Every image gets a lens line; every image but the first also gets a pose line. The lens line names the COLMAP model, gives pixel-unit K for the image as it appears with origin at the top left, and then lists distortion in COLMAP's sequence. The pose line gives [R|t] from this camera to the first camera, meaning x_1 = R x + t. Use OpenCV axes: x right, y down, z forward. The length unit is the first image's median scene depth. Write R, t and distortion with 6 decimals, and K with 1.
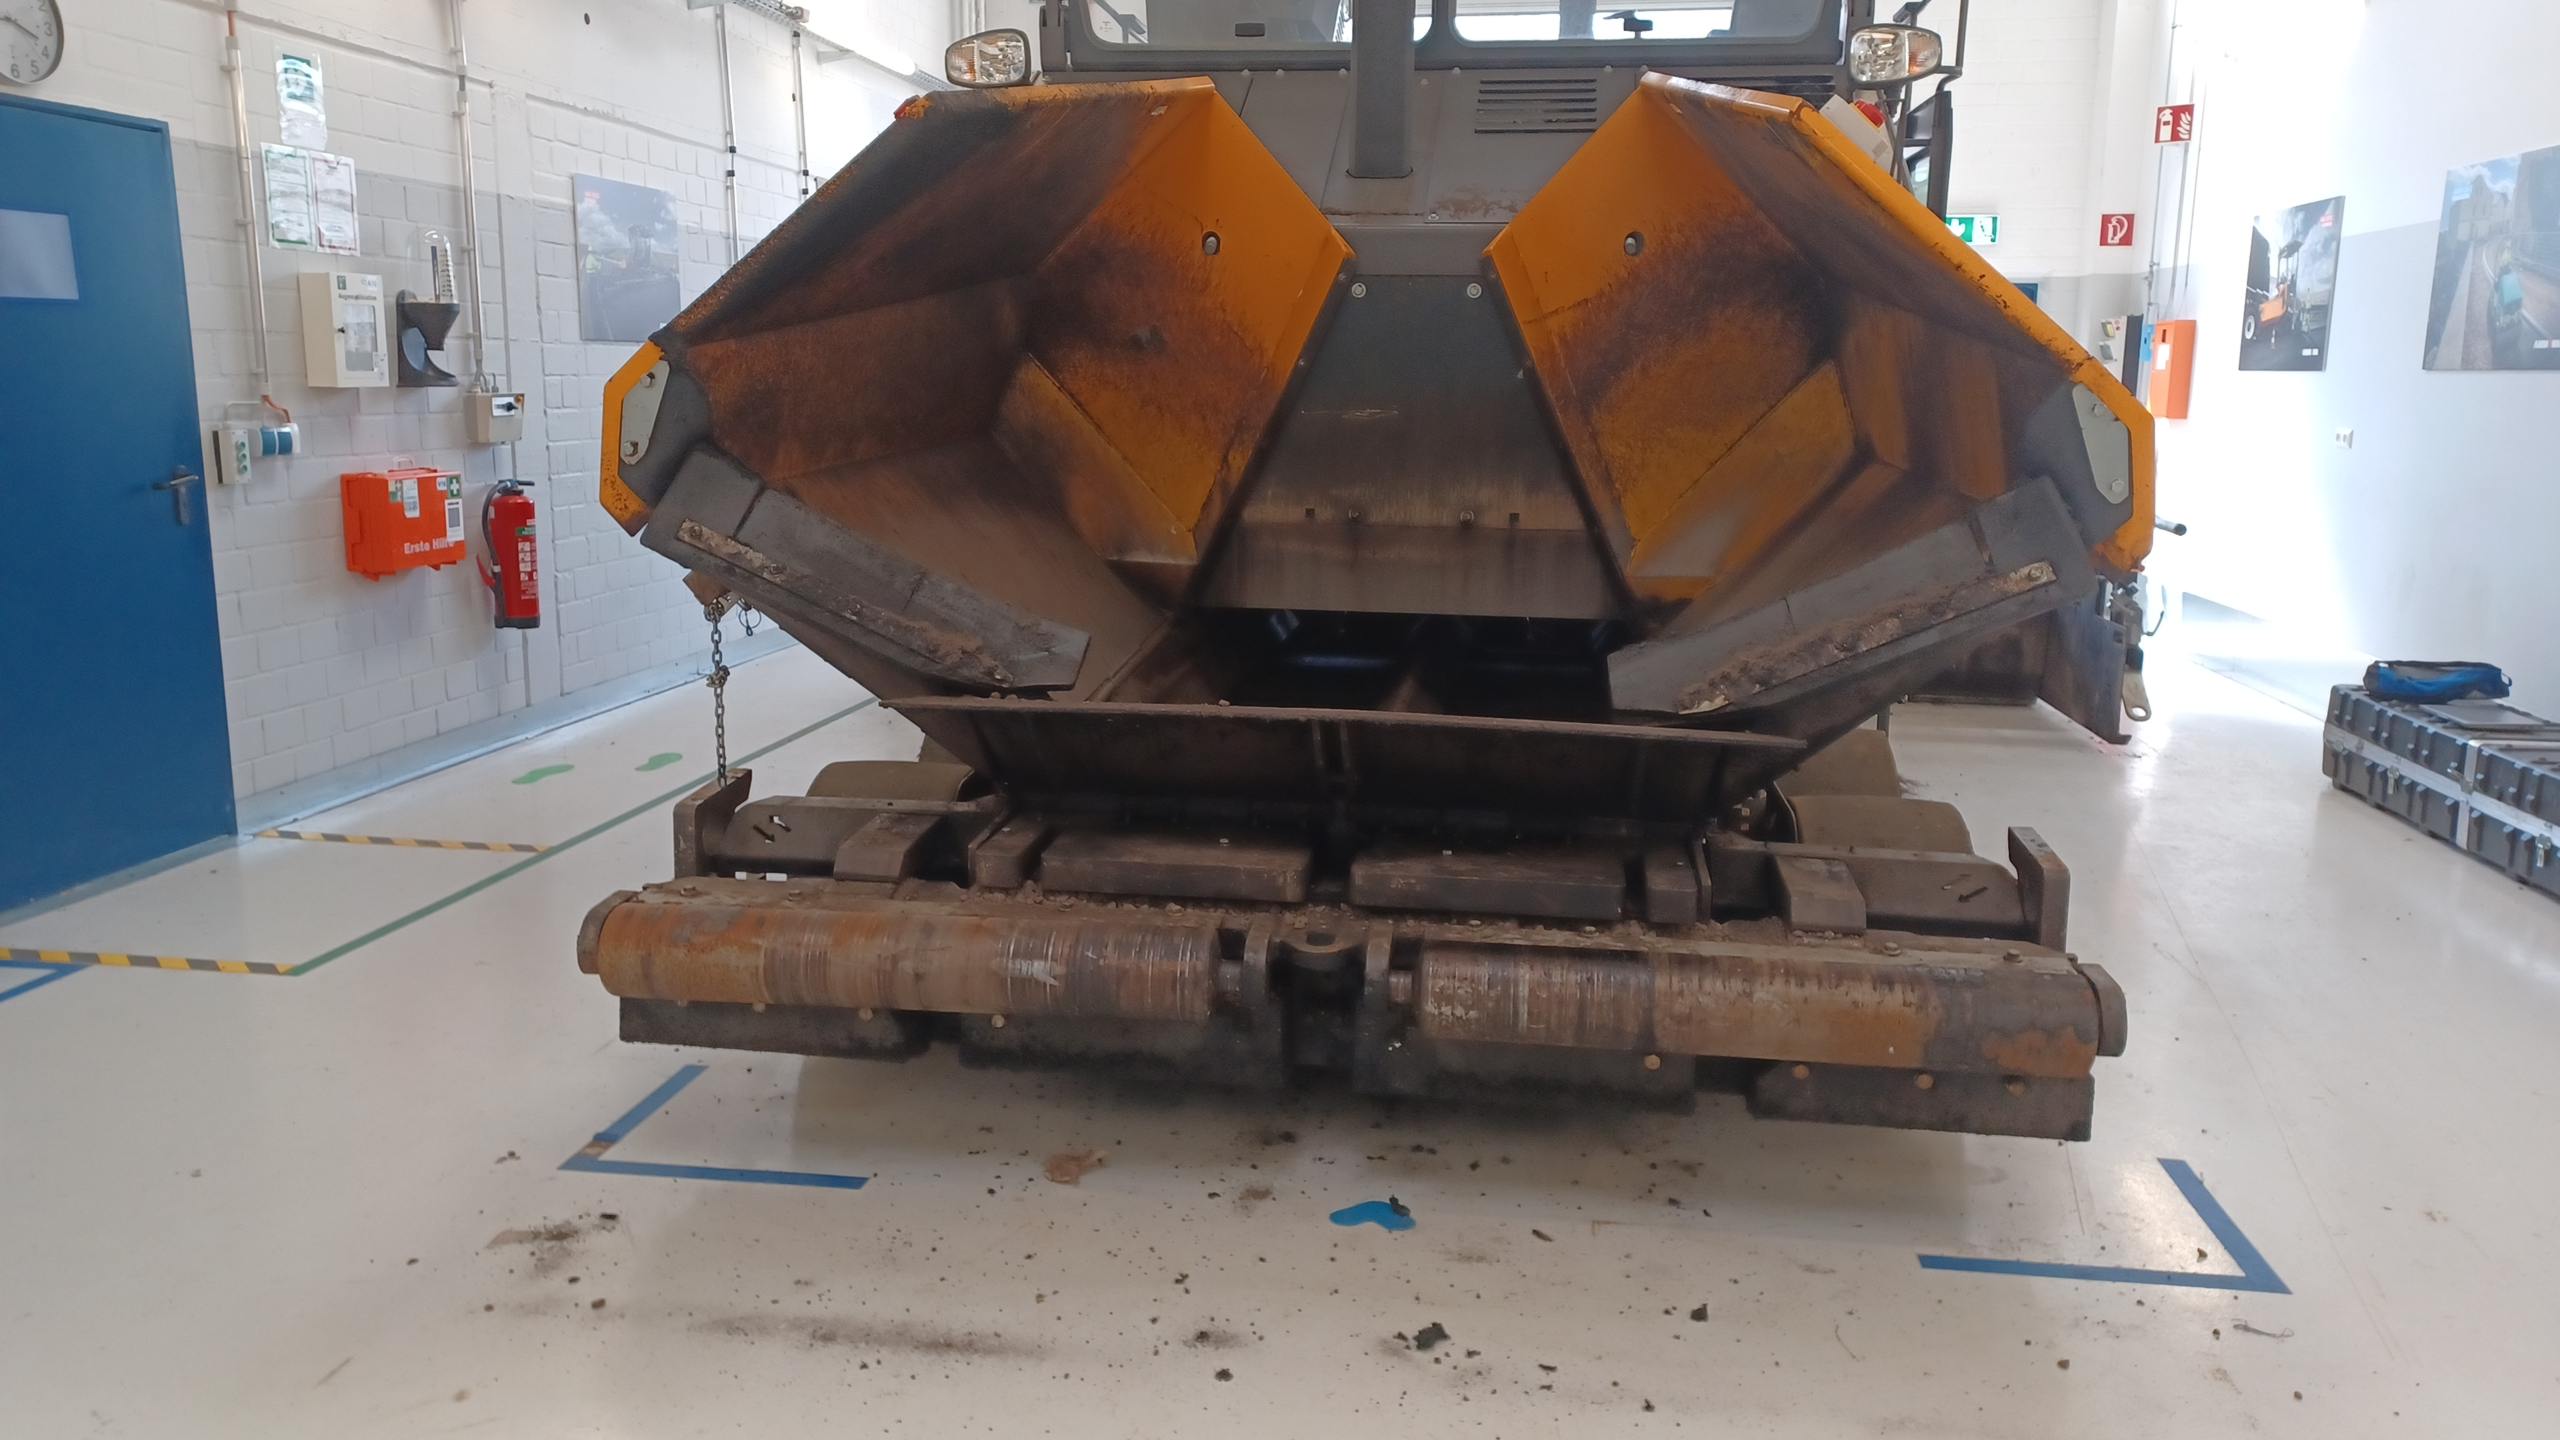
lens RADIAL K [[1837.3, 0, 1280.0], [0, 1837.3, 720.0], [0, 0, 1]] dist [0.062318, -0.042749]
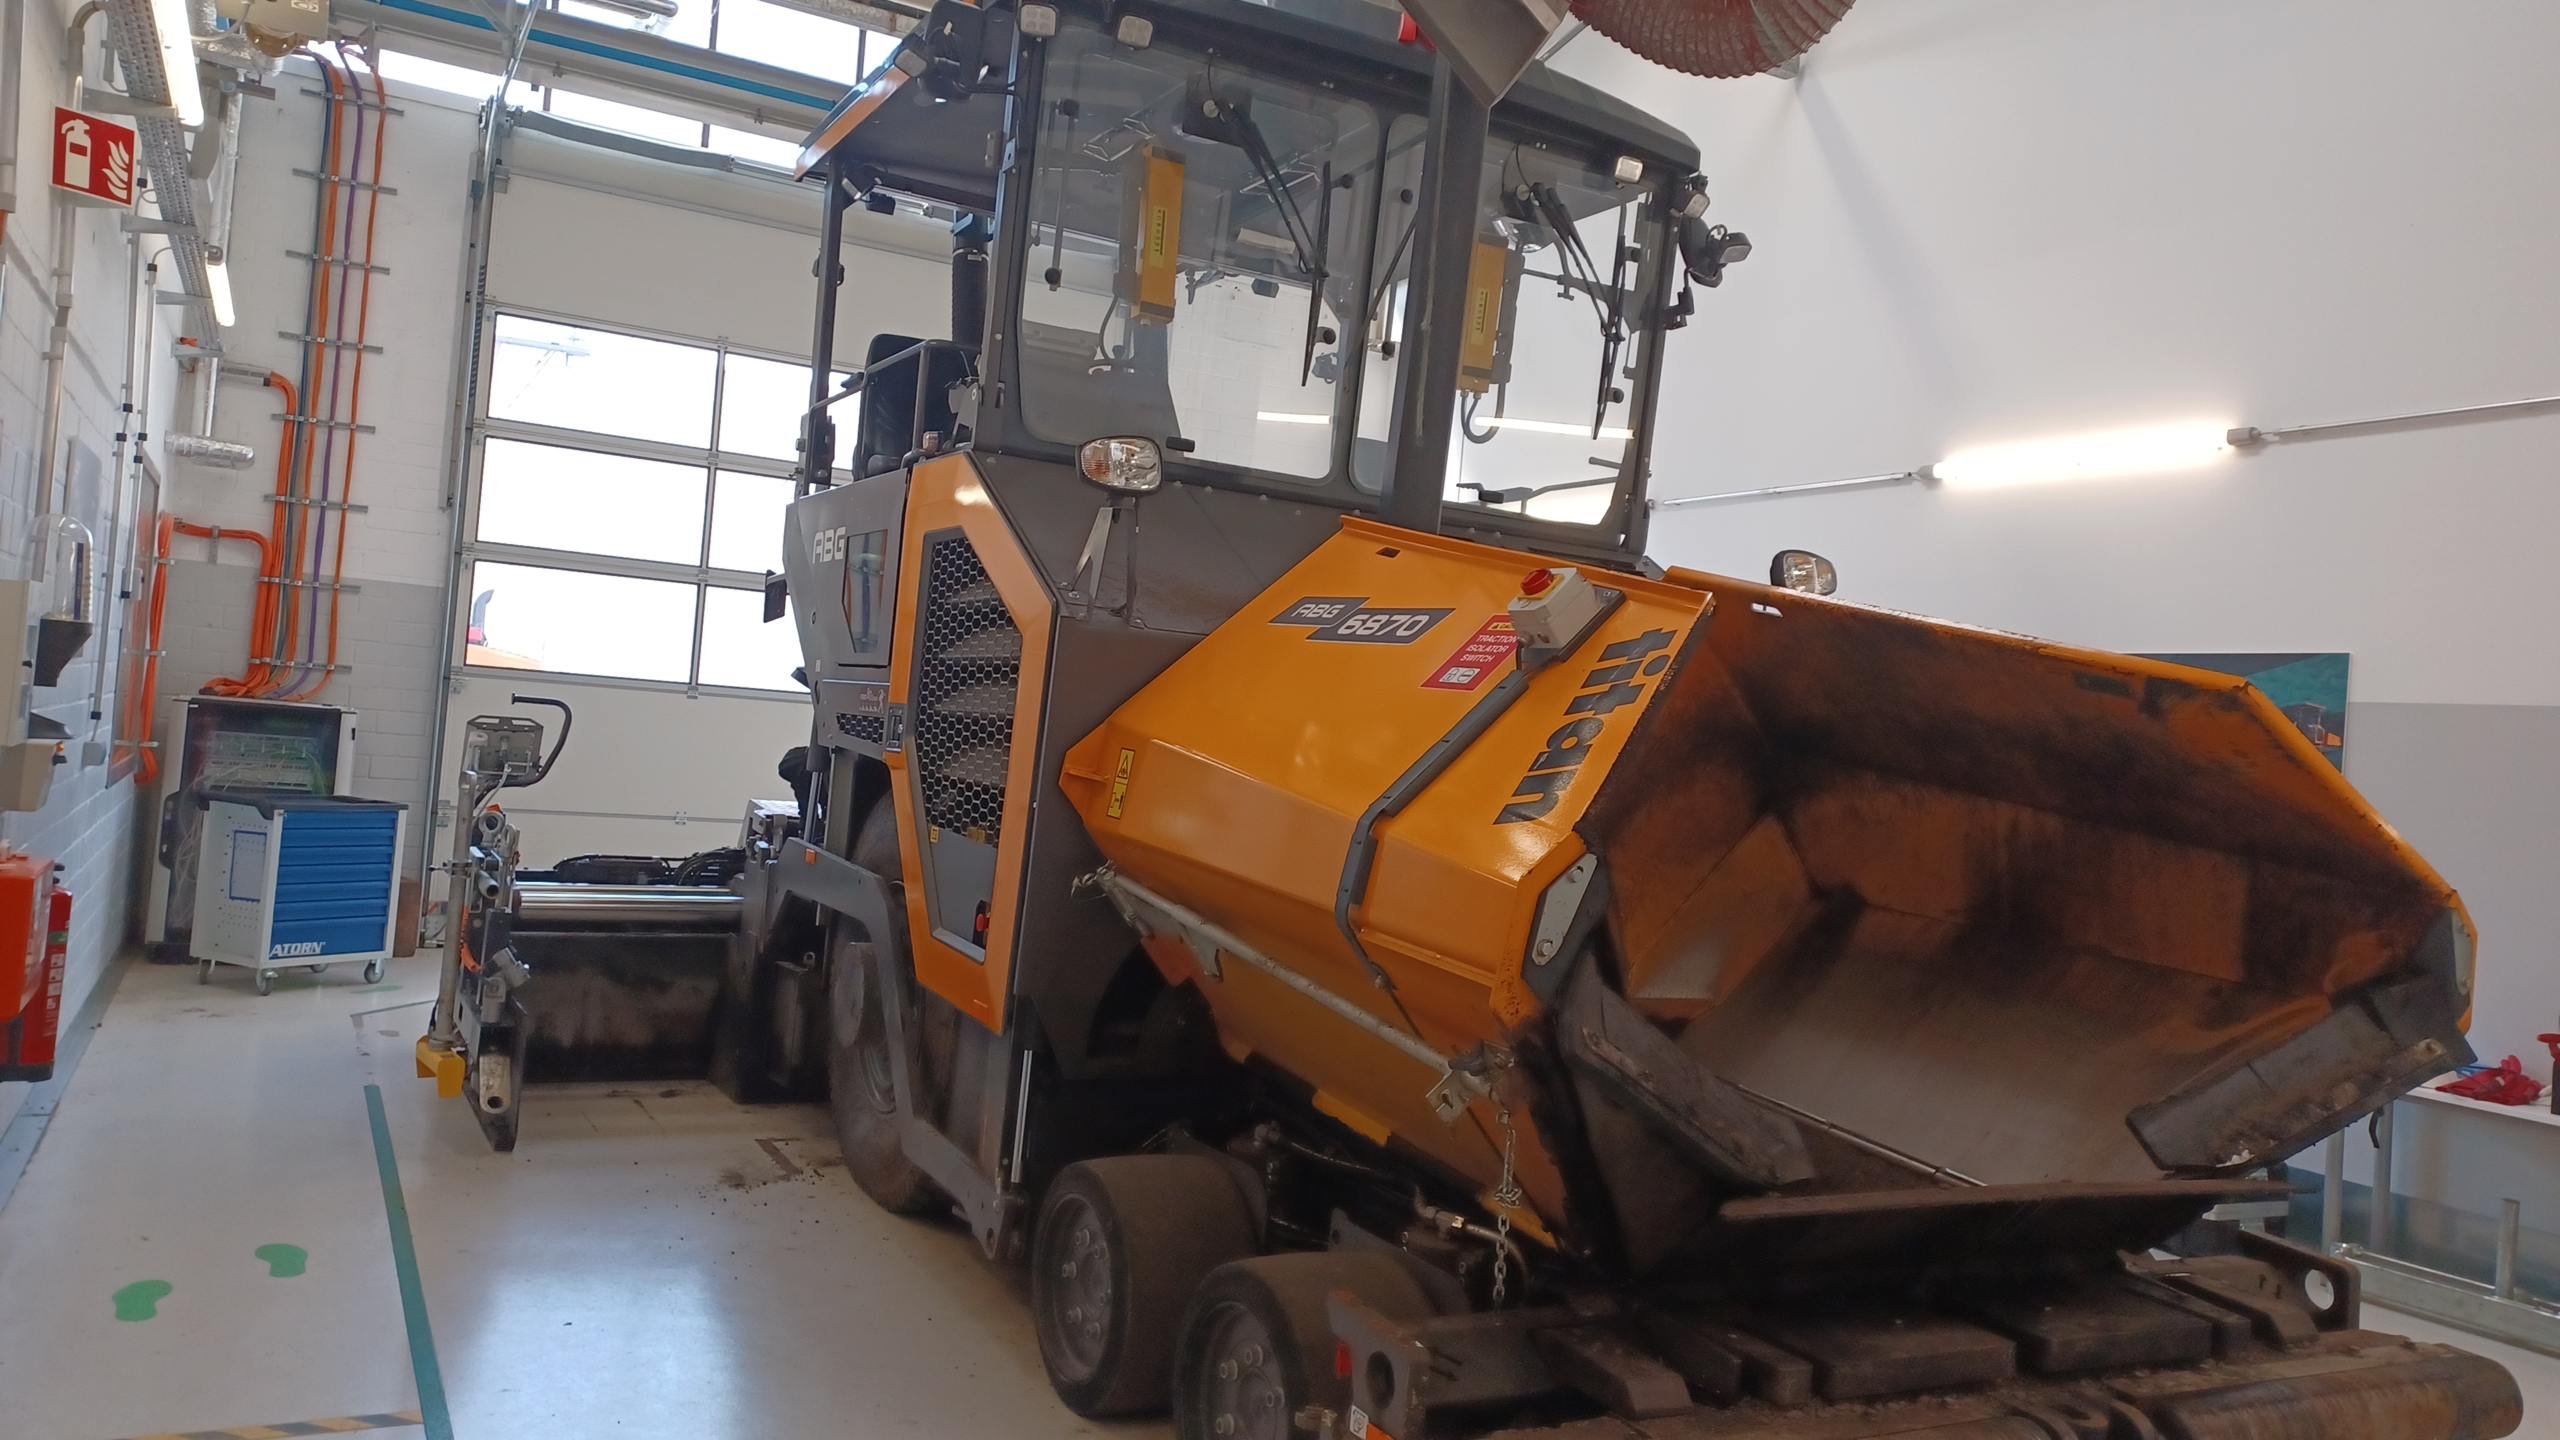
lens RADIAL K [[1837.3, 0, 1280.0], [0, 1837.3, 720.0], [0, 0, 1]] dist [0.062318, -0.042749]
pose [[0.798863, 0.061548, 0.598356, -0.896438], [0.037729, 0.987665, -0.151965, -0.114164], [-0.600328, 0.143975, 0.786687, 0.332415]]
